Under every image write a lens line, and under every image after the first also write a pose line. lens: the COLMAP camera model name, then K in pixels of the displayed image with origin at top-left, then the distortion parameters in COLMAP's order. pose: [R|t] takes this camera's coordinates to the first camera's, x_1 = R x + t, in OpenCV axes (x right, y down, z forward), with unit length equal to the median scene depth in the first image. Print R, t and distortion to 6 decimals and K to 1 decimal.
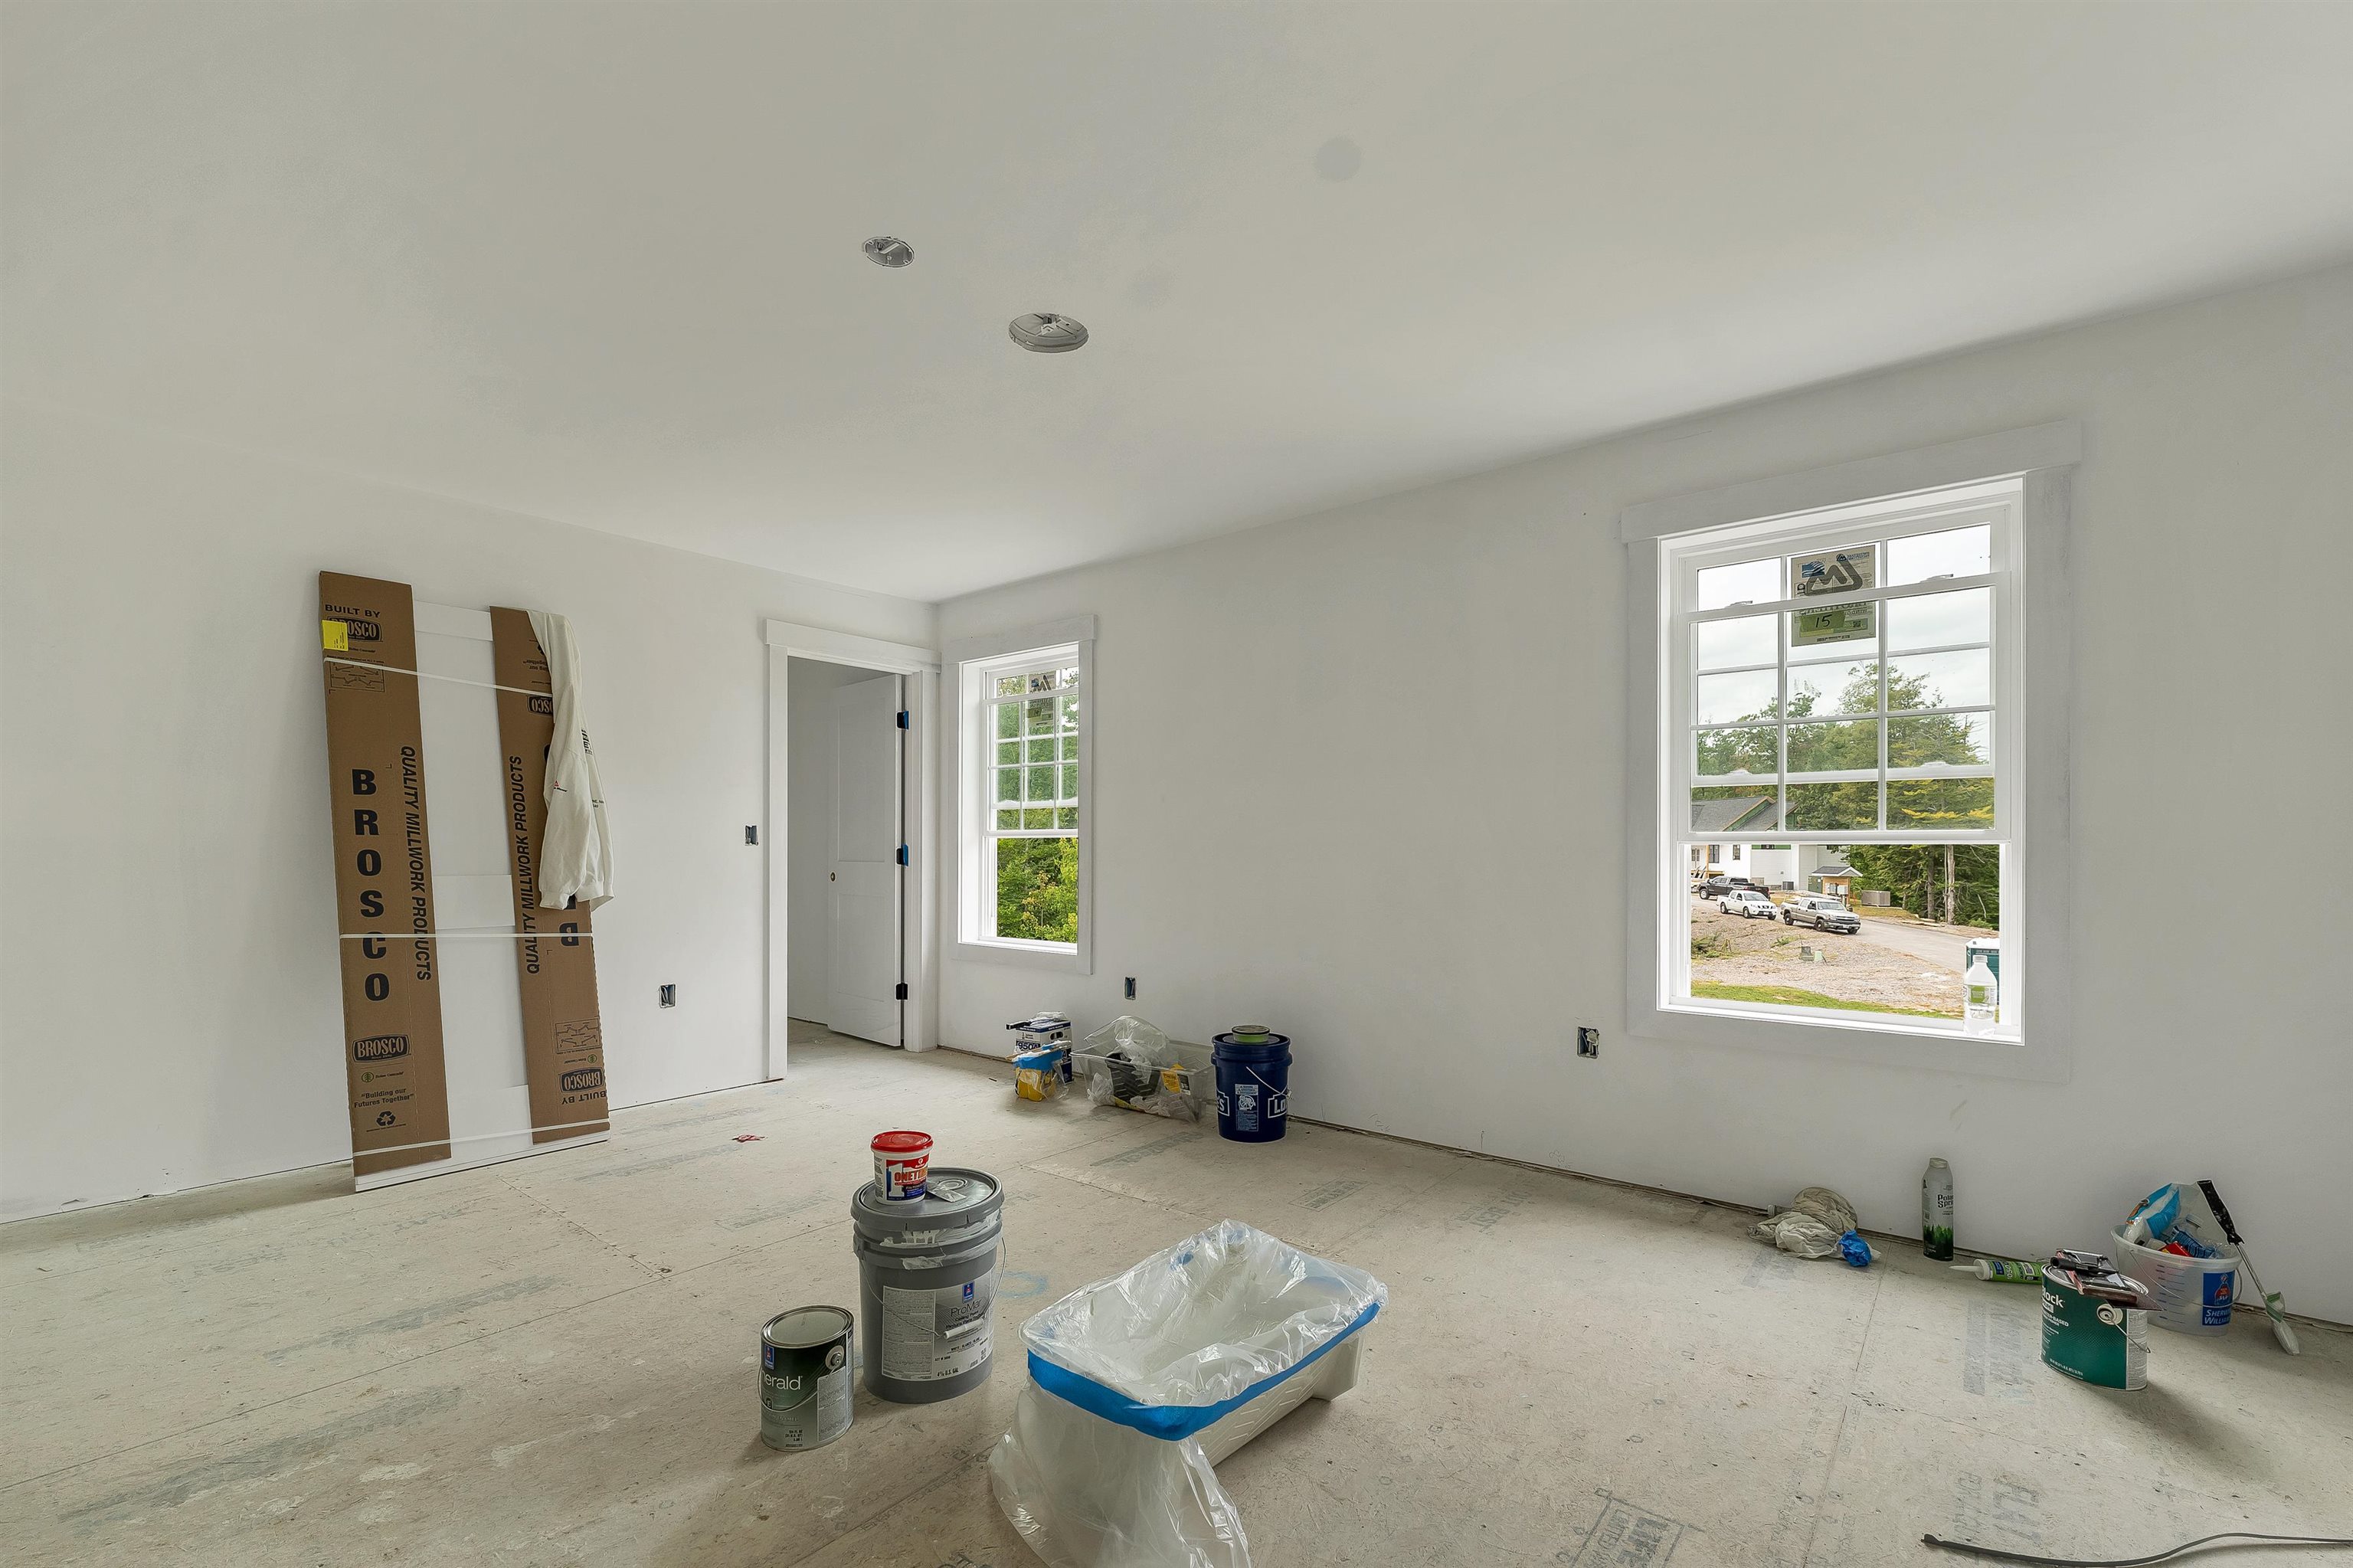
lens RADIAL K [[996.5, 0, 1160.9], [0, 996.5, 842.6], [0, 0, 1]] dist [-0.002675, -0.000199]
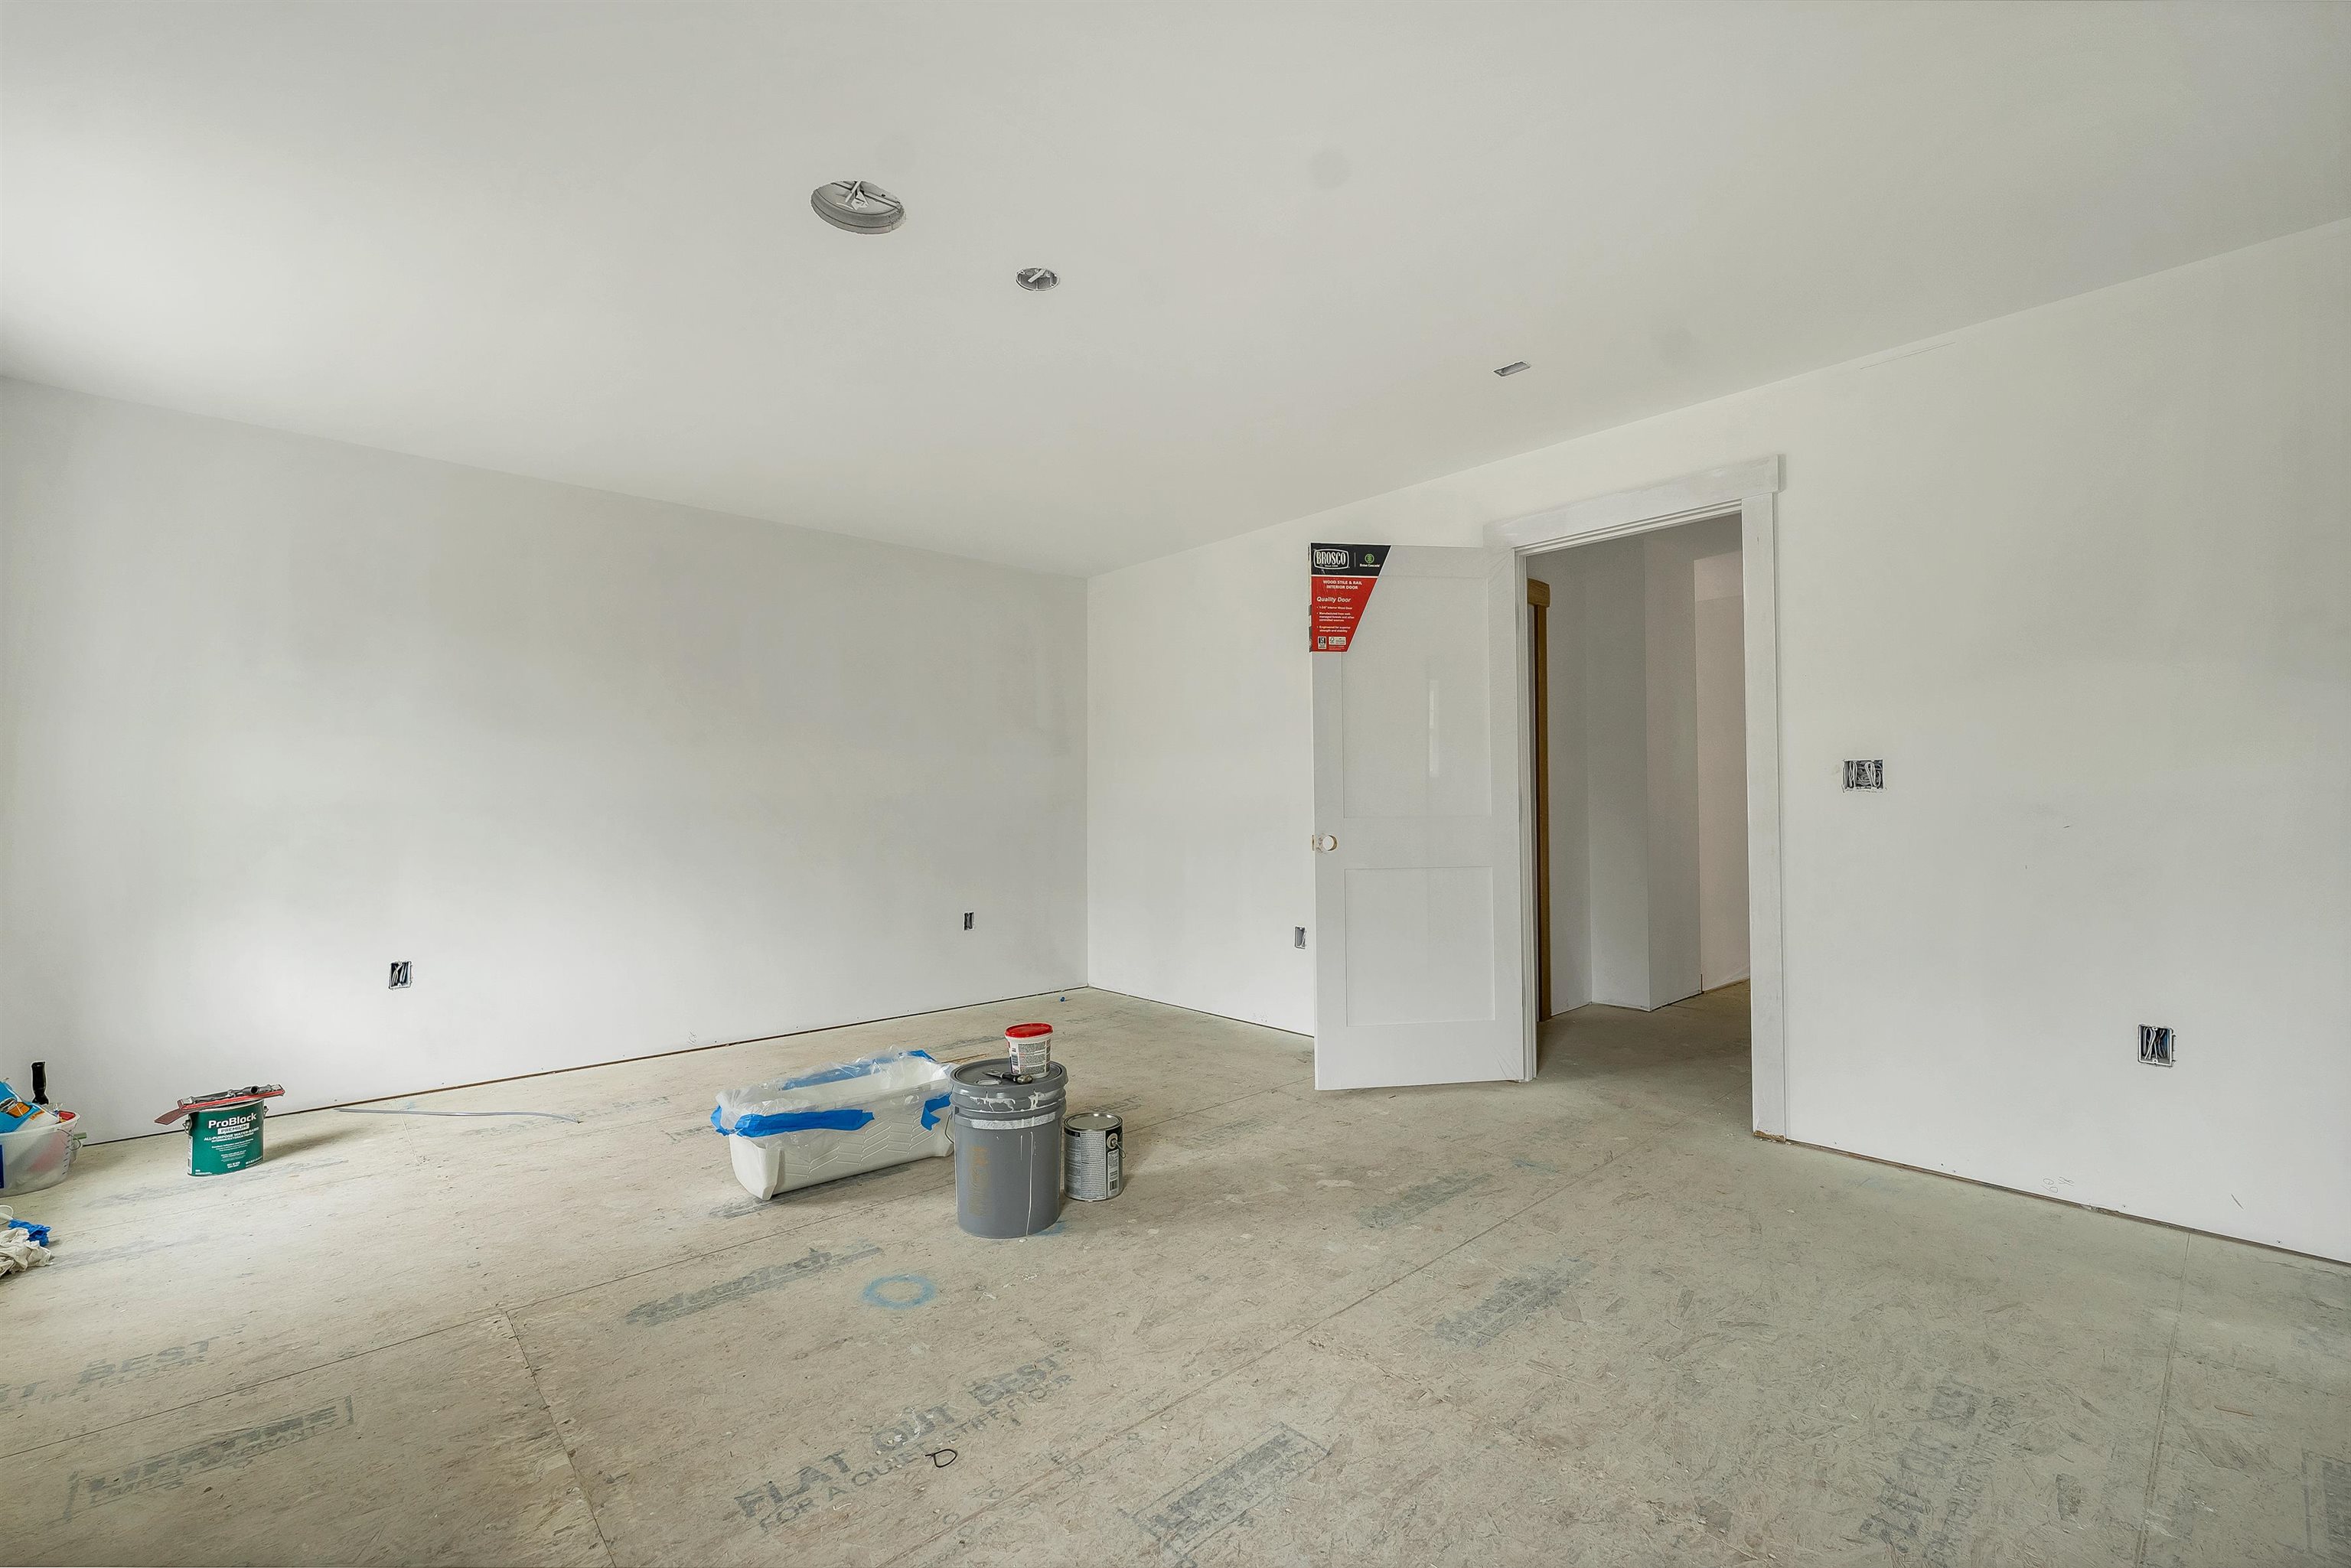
lens RADIAL K [[984.7, 0, 1175.5], [0, 984.7, 784.0], [0, 0, 1]] dist [0.002385, 0.000258]
pose [[-0.990732, 0.005497, 0.135717, -0.356618], [0.001417, 0.999545, -0.030139, 0.013432], [-0.135821, -0.029668, -0.990289, 1.288826]]
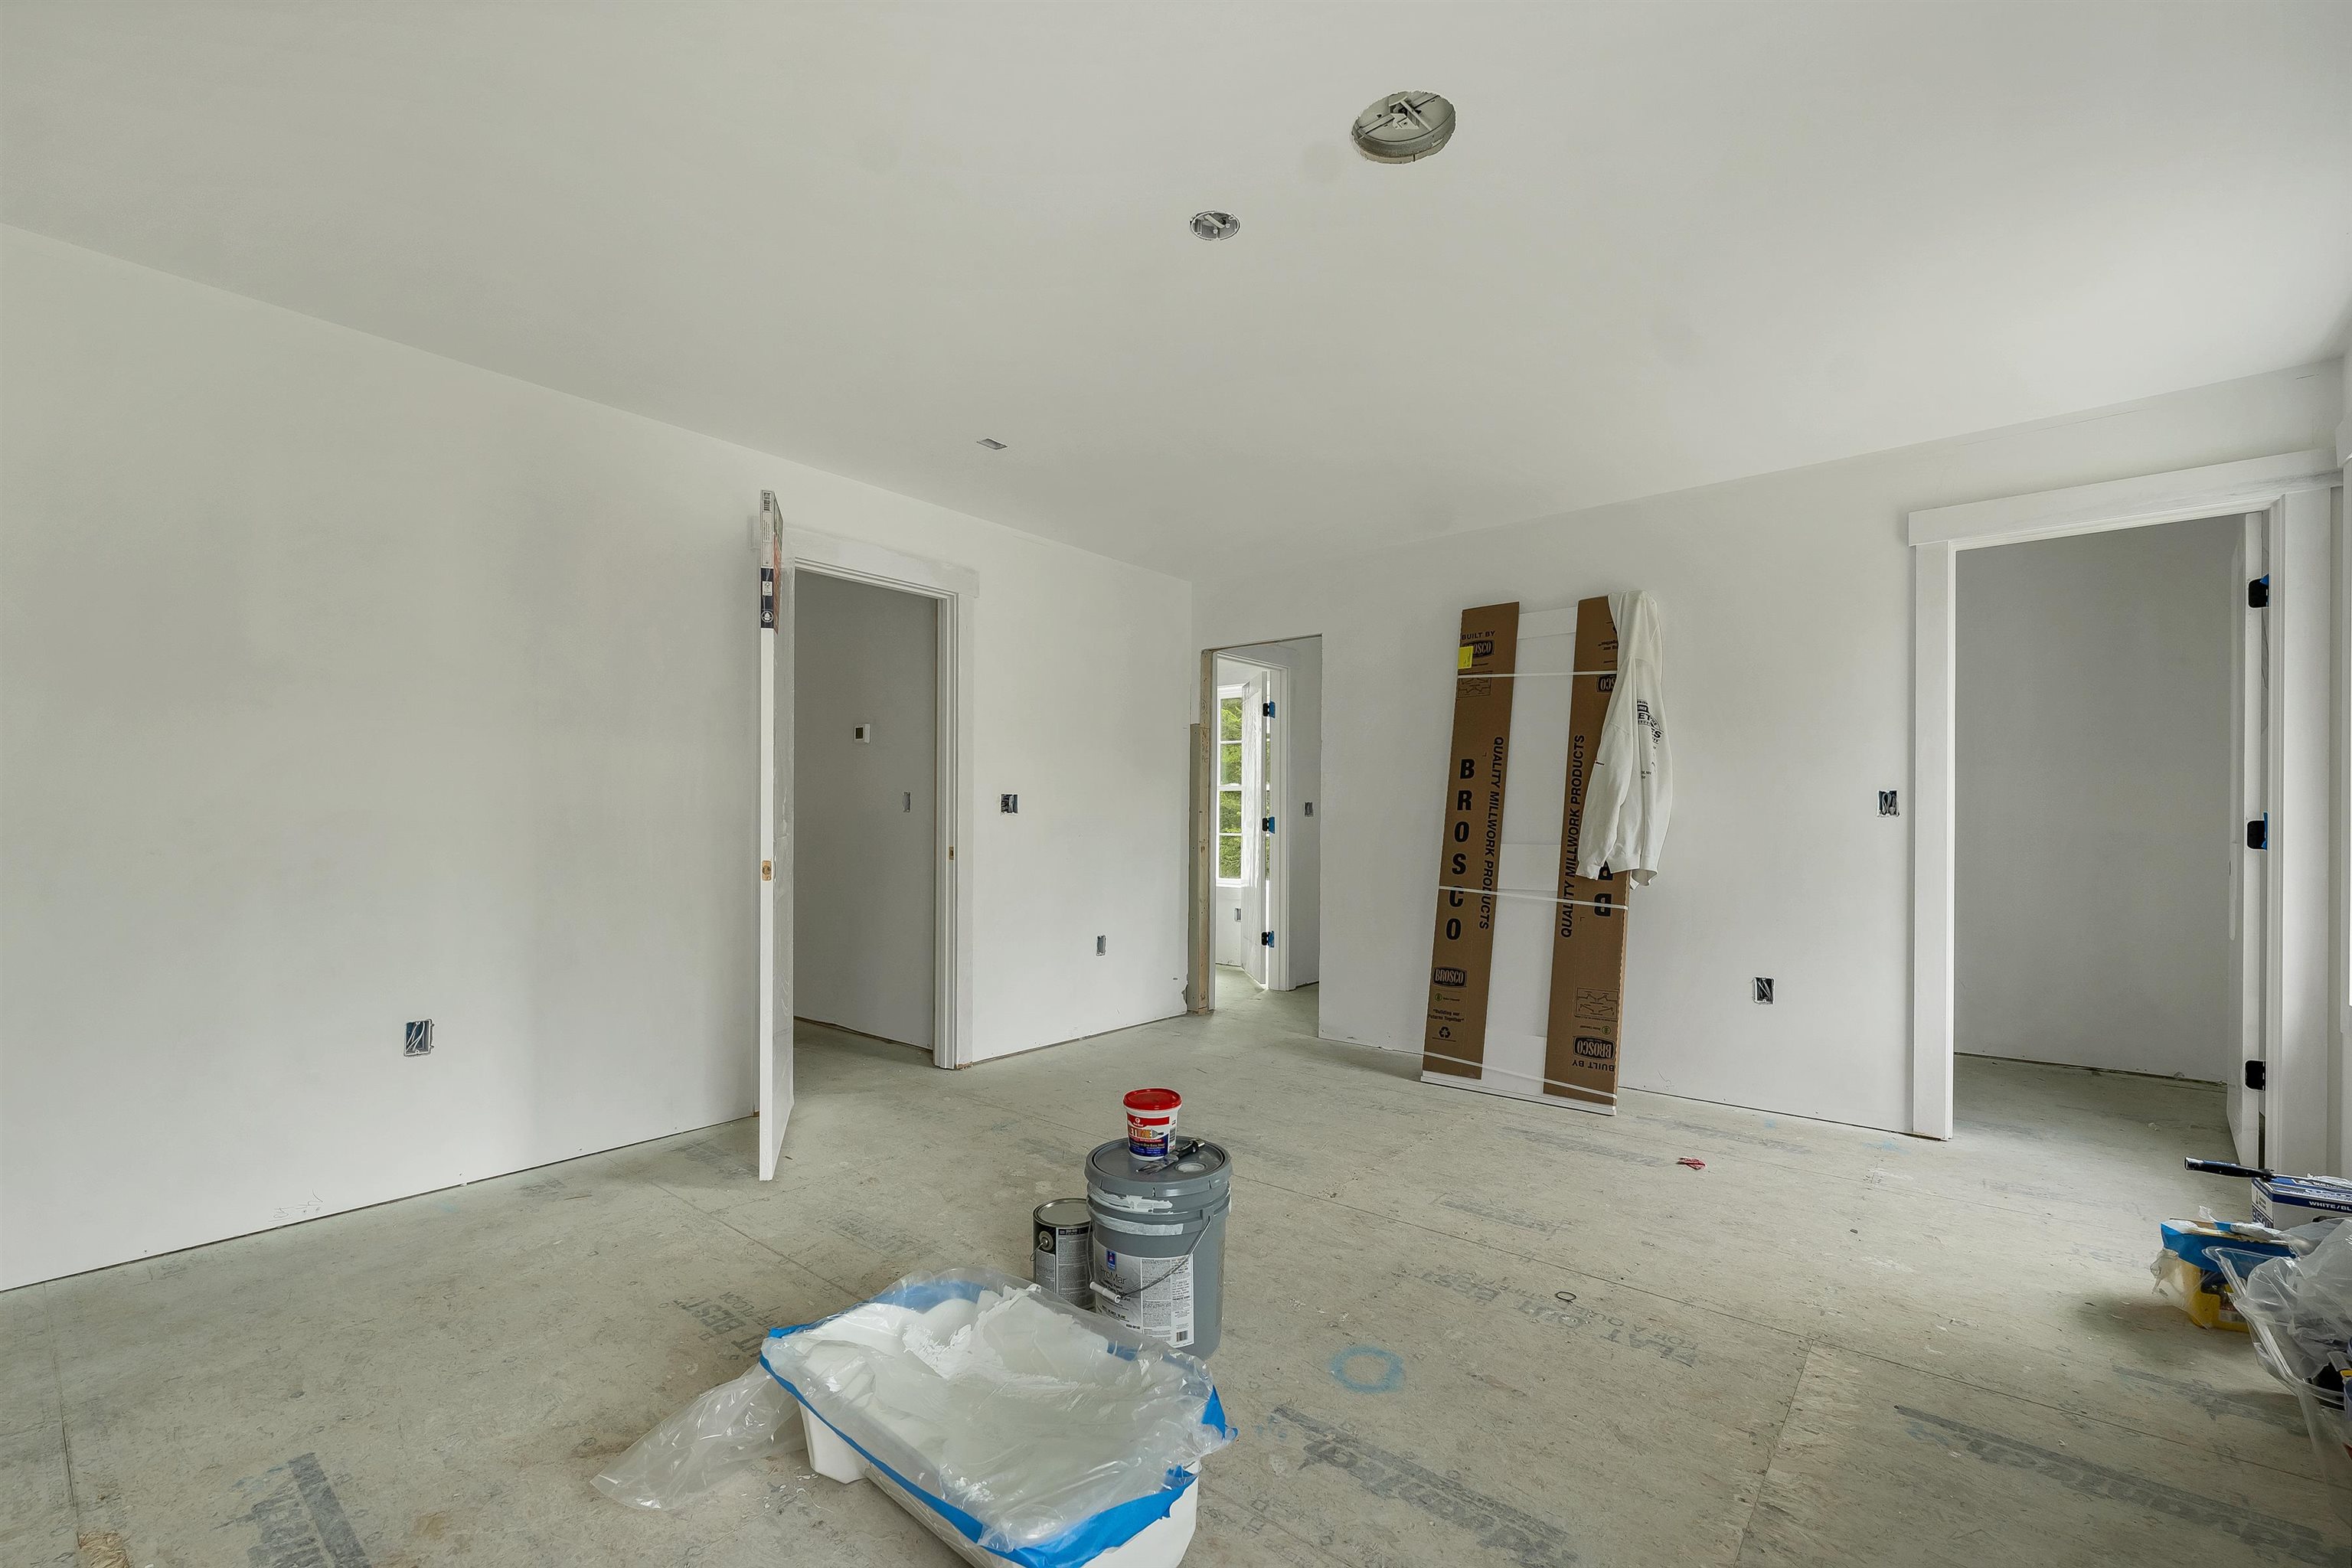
lens RADIAL K [[989.4, 0, 1171.6], [0, 989.4, 811.6], [0, 0, 1]] dist [-0.001741, -0.000216]
pose [[0.008176, -0.012564, -0.999888, 0.446694], [0.004403, 0.999912, -0.012528, 0.008073], [0.999957, -0.004300, 0.008231, 0.585951]]
